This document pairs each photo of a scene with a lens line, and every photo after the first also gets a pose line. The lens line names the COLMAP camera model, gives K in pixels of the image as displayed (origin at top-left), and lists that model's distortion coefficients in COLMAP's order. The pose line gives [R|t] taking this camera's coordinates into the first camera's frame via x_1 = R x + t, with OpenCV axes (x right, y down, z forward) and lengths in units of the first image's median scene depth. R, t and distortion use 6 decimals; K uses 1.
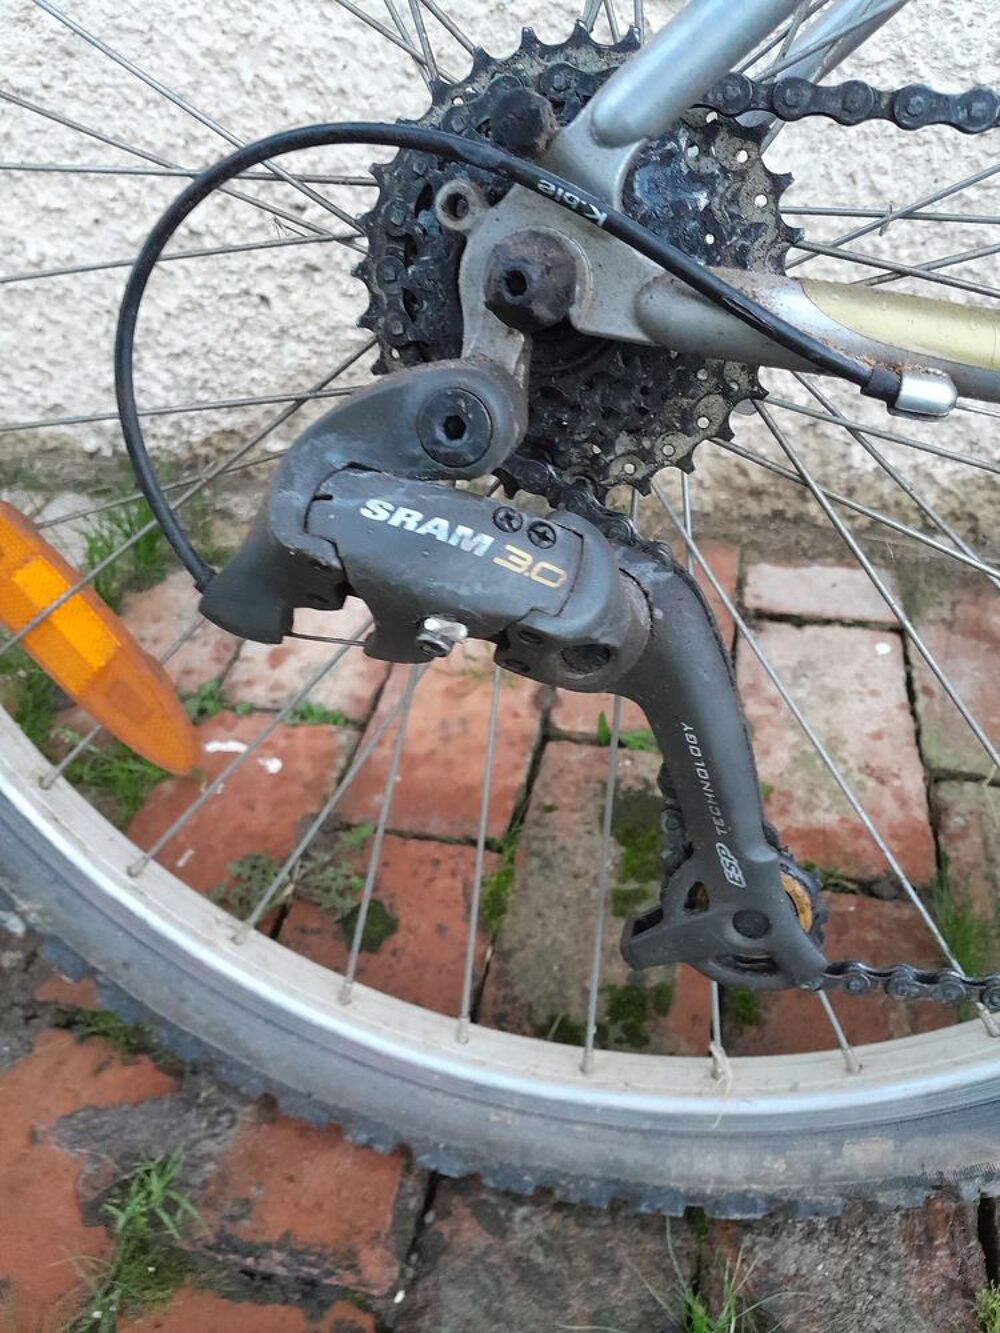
lens RADIAL K [[1034.7, 0, 500.0], [0, 1034.7, 666.5], [0, 0, 1]] dist [0.096294, -0.208281]
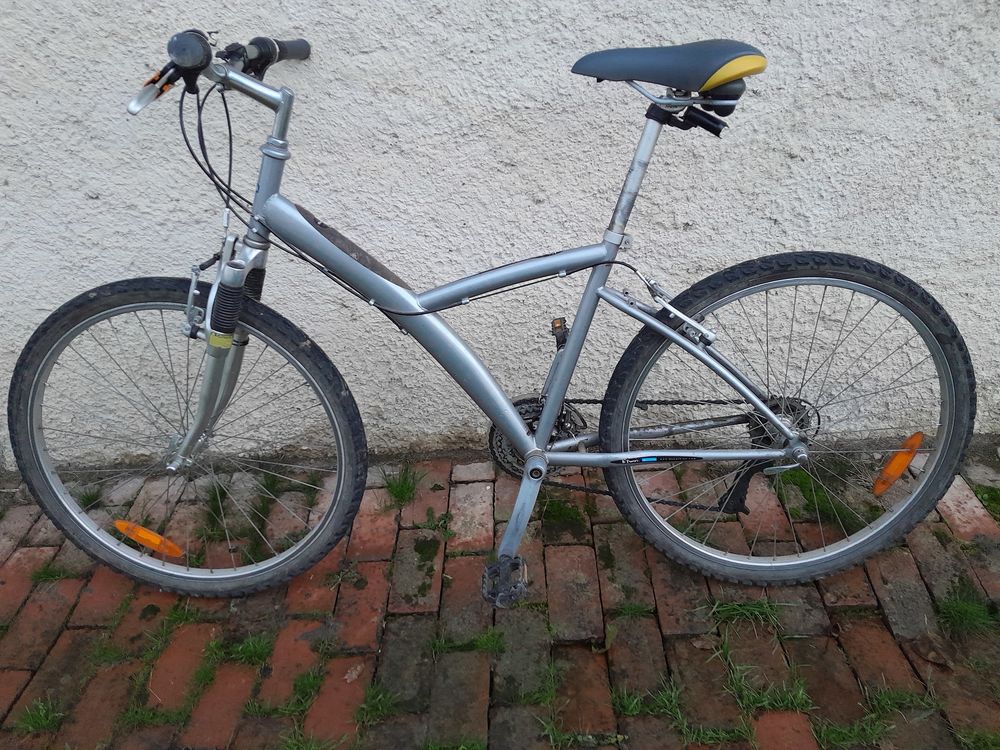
lens RADIAL K [[776.2, 0, 500.0], [0, 776.2, 375.0], [0, 0, 1]] dist [0.096294, -0.208281]
pose [[0.980062, -0.146515, 0.134209, 0.105970], [0.155988, 0.985750, -0.062961, -0.253305], [-0.123072, 0.082640, 0.988951, -1.928403]]
